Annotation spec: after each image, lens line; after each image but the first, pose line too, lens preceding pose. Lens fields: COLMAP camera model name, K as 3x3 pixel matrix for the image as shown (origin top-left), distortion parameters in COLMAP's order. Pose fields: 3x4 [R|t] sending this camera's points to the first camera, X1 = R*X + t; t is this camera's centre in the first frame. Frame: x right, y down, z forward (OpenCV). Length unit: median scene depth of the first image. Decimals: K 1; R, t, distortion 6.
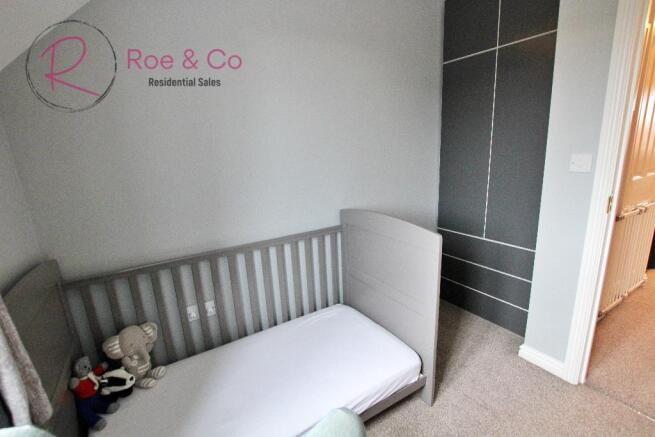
lens RADIAL K [[308.1, 0, 327.5], [0, 308.1, 218.5], [0, 0, 1]] dist [-0.000102, -0.000077]
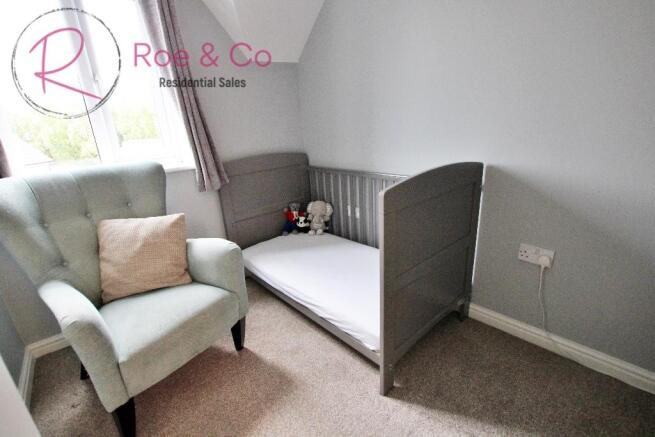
lens RADIAL K [[308.1, 0, 327.5], [0, 308.1, 218.5], [0, 0, 1]] dist [-0.000102, -0.000077]
pose [[0.250933, 0.385772, -0.887813, 0.963722], [-0.172205, 0.920319, 0.351224, -0.175967], [0.952564, 0.064752, 0.297370, 0.539986]]
